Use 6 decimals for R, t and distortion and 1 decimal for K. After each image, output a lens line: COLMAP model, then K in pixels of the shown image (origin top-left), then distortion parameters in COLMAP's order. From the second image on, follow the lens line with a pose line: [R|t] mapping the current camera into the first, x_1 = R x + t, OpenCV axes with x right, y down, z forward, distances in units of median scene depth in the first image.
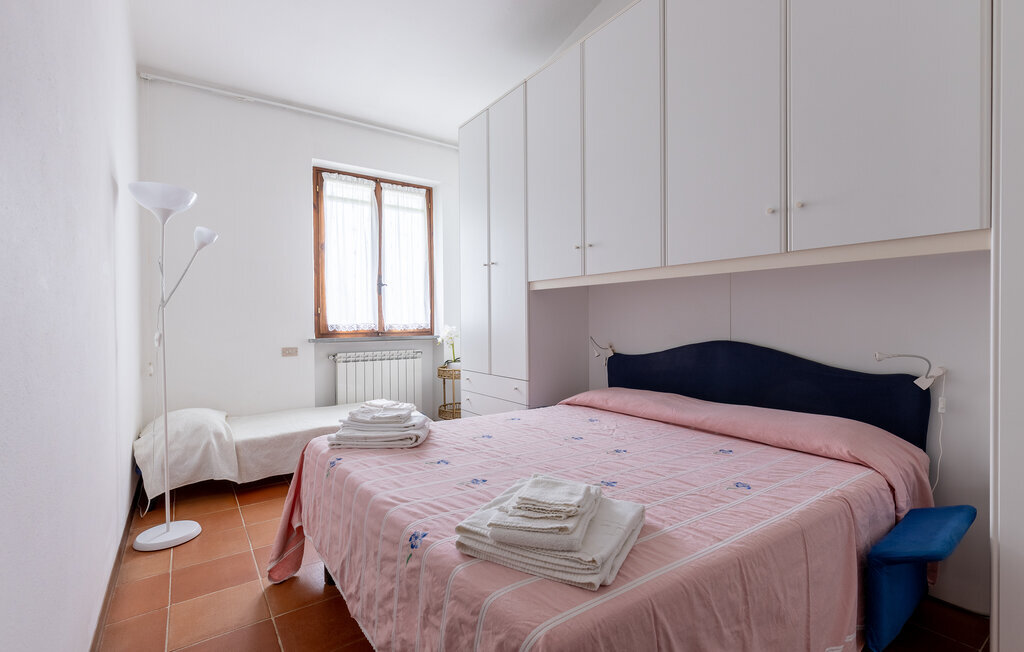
lens RADIAL K [[467.3, 0, 513.1], [0, 467.3, 324.0], [0, 0, 1]] dist [0.002876, -0.000895]
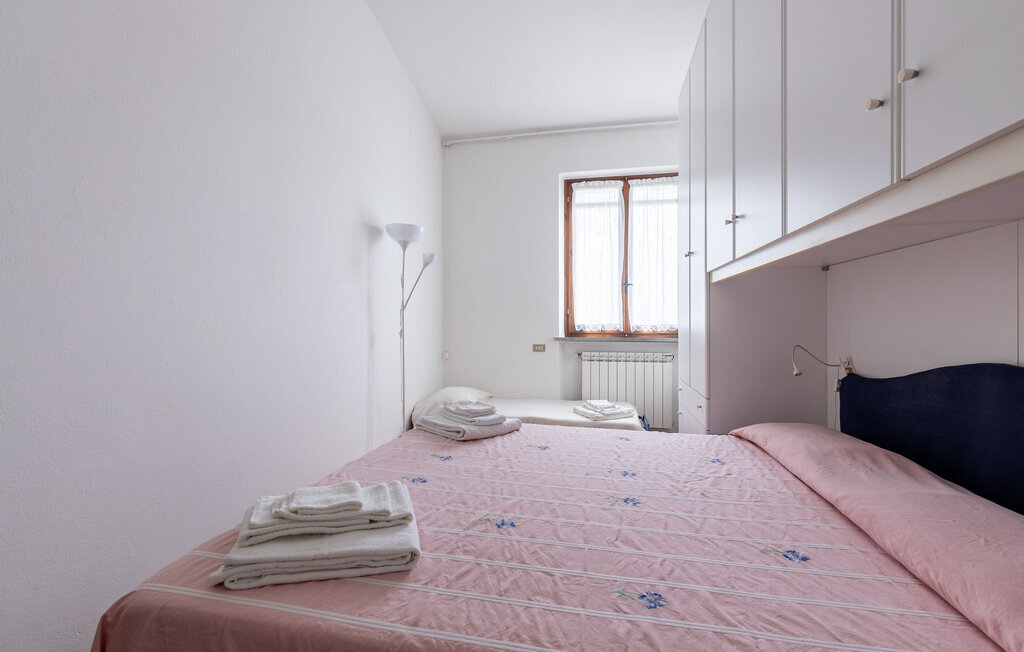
lens RADIAL K [[467.3, 0, 509.5], [0, 467.3, 323.0], [0, 0, 1]] dist [0.002876, -0.000895]
pose [[0.675991, 0.007954, -0.736867, 0.292696], [-0.009962, 0.999949, 0.001654, -0.002684], [0.736843, 0.006222, 0.676036, 0.167339]]
